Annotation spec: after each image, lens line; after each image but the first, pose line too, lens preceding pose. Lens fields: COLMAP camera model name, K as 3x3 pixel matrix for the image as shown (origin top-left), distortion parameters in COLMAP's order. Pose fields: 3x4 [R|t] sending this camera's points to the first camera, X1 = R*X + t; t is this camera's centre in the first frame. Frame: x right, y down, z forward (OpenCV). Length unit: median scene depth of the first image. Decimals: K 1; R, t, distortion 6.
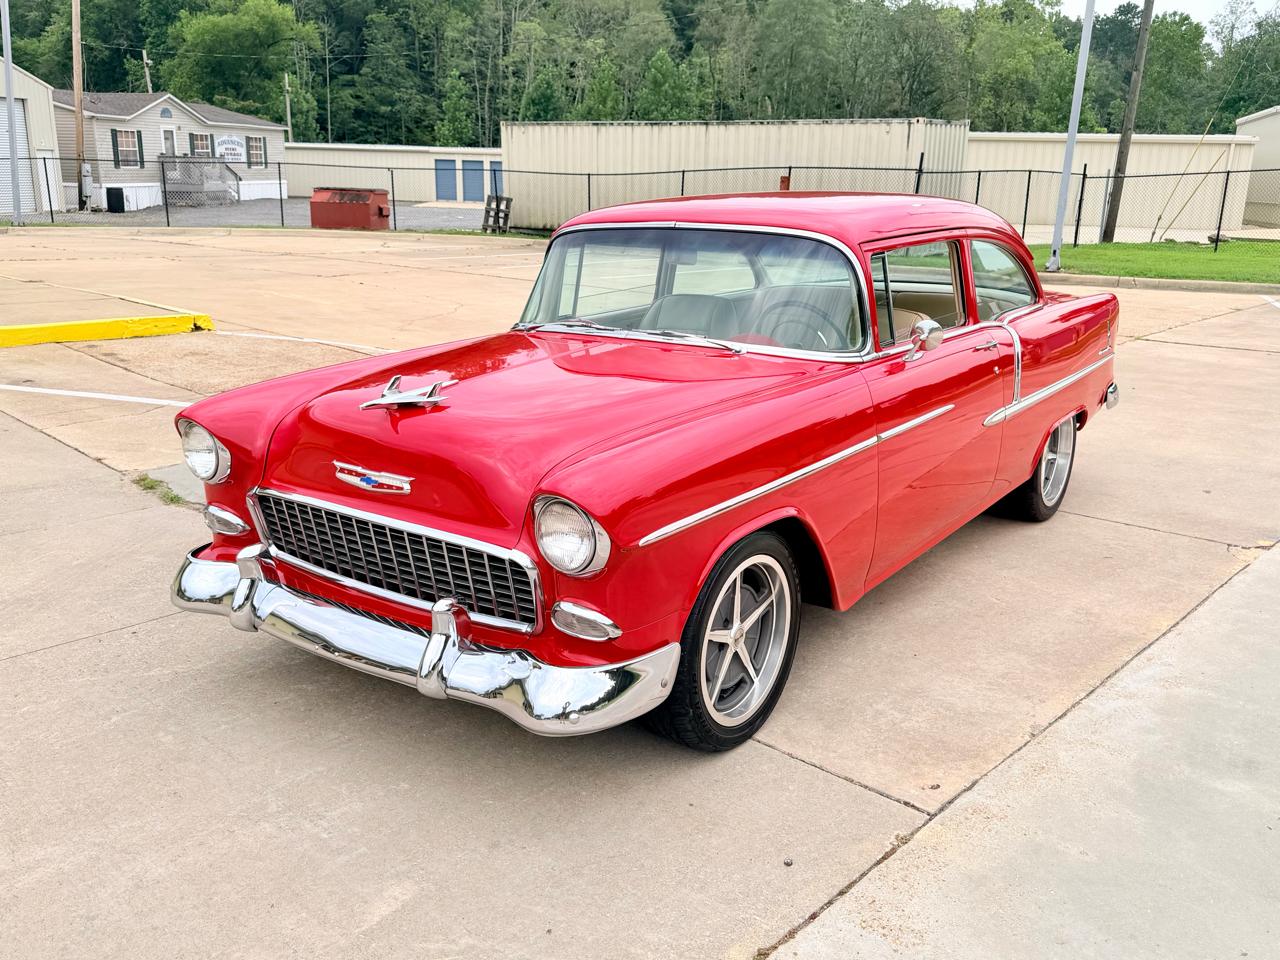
lens RADIAL K [[1104.8, 0, 640.0], [0, 1104.8, 480.0], [0, 0, 1]] dist [0.050951, -0.089096]
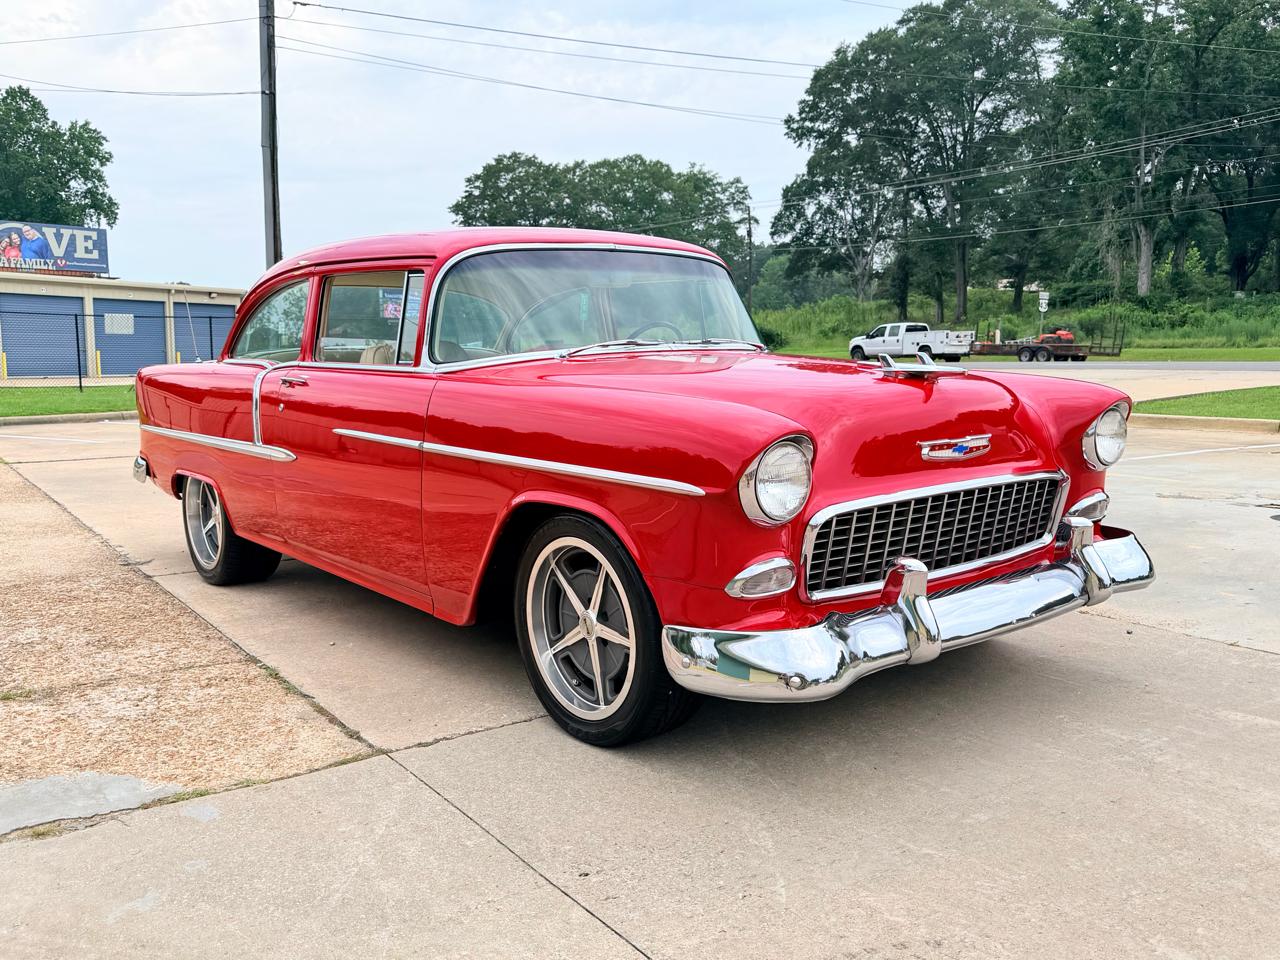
lens RADIAL K [[1097.5, 0, 642.8], [0, 1097.5, 485.5], [0, 0, 1]] dist [0.045183, -0.078713]
pose [[0.245269, -0.132363, 0.960377, -0.186175], [0.266413, 0.961698, 0.064506, -0.015728], [-0.932130, 0.240036, 0.271138, 0.149523]]
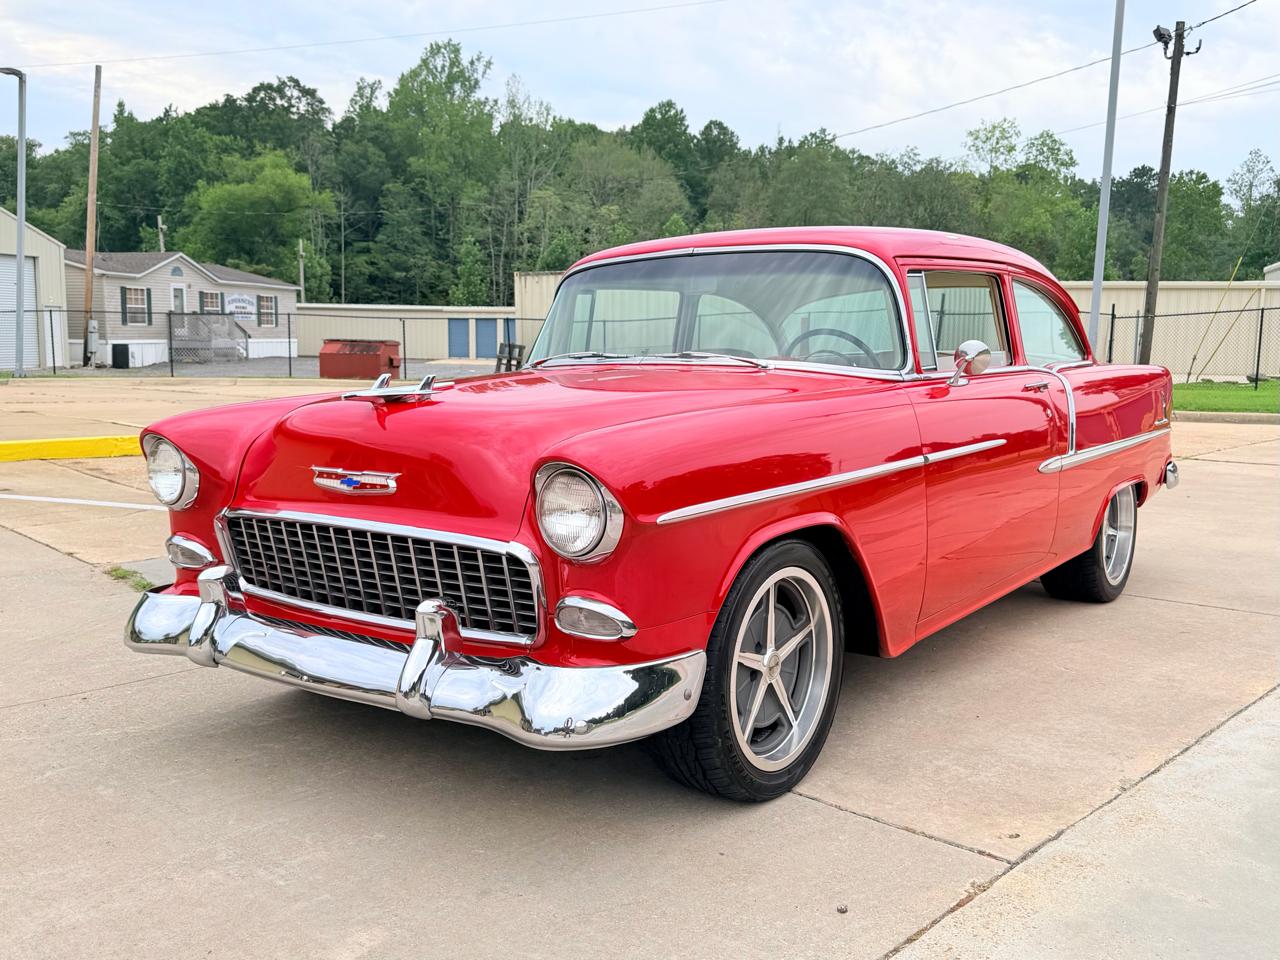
lens RADIAL K [[1153.3, 0, 641.4], [0, 1153.3, 478.1], [0, 0, 1]] dist [0.085038, -0.175097]
pose [[0.999880, -0.008193, -0.013114, -0.000086], [0.006143, 0.988770, -0.149316, 0.020346], [0.014190, 0.149218, 0.988703, 0.013298]]
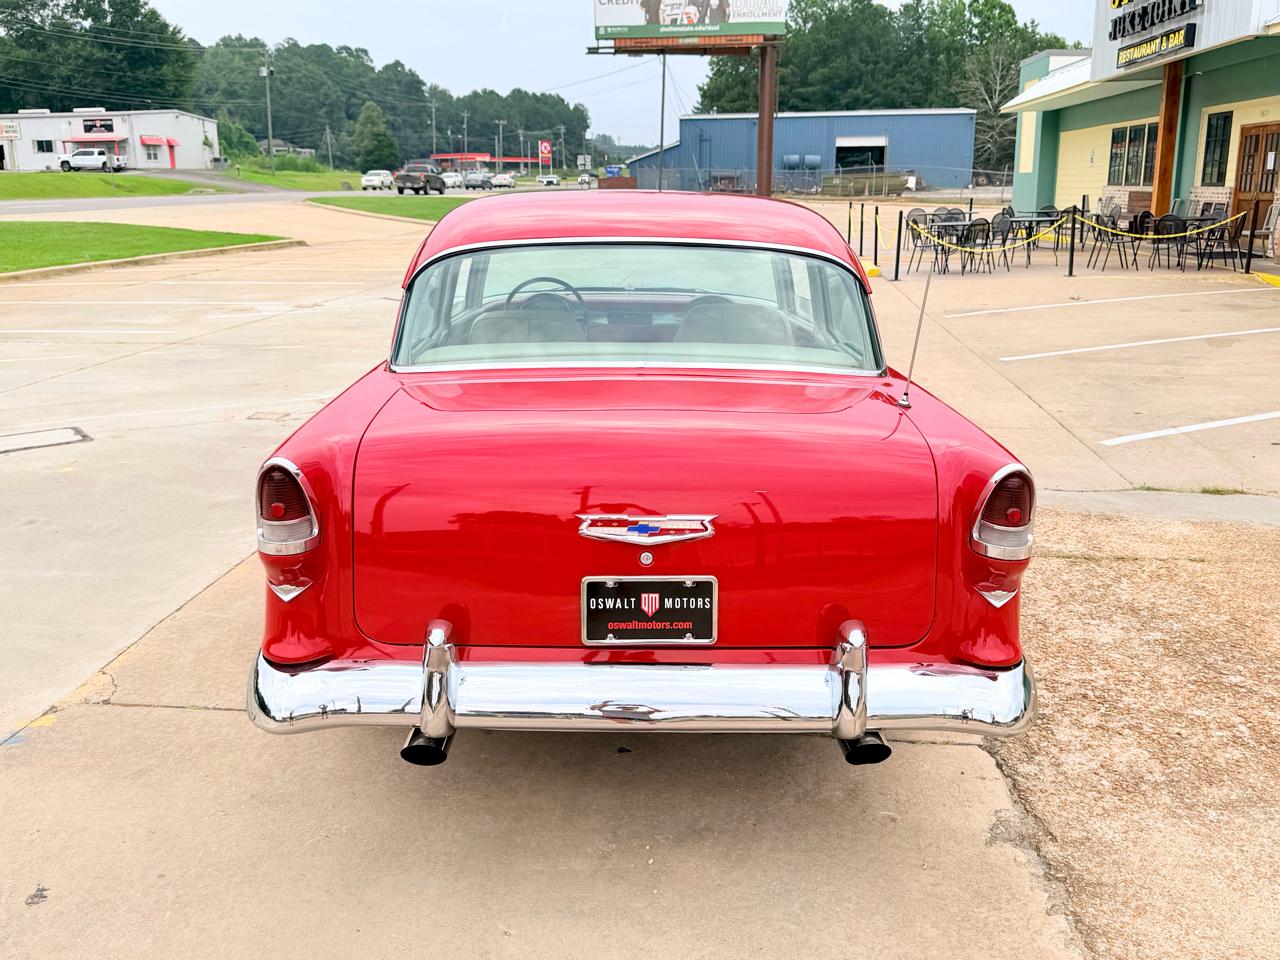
lens RADIAL K [[1176.7, 0, 646.8], [0, 1176.7, 441.8], [0, 0, 1]] dist [0.059838, -0.075332]
pose [[-0.792831, 0.119641, -0.597583, 0.170271], [-0.165867, 0.901167, 0.400482, -0.107767], [0.586436, 0.416634, -0.694629, 0.407243]]
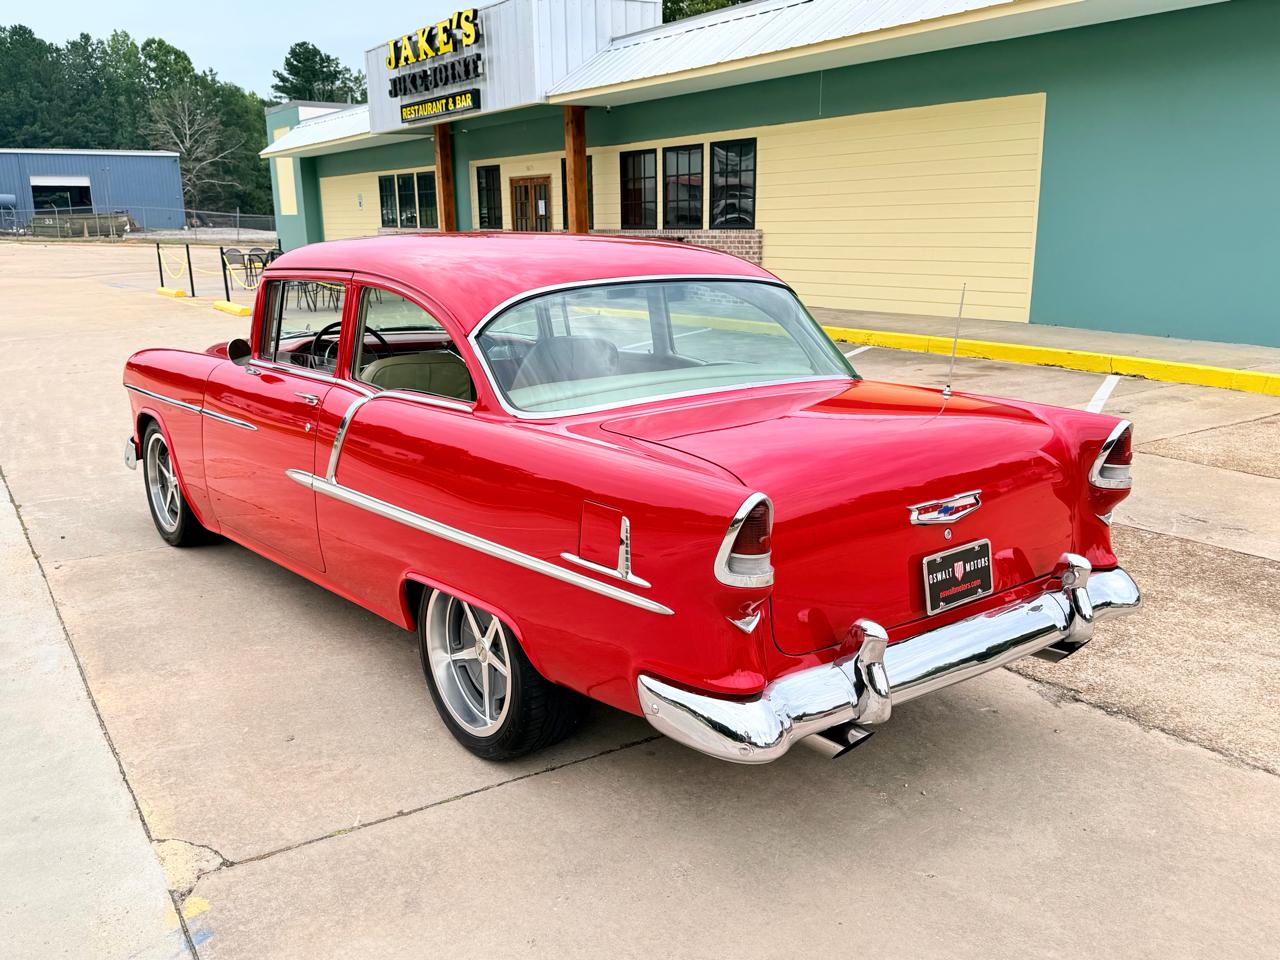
lens RADIAL K [[1104.8, 0, 640.0], [0, 1104.8, 480.0], [0, 0, 1]] dist [0.050951, -0.089096]
pose [[-0.249352, 0.207927, -0.945828, 0.240610], [-0.250549, 0.929573, 0.270407, -0.079953], [0.935441, 0.304402, -0.179695, 0.308409]]
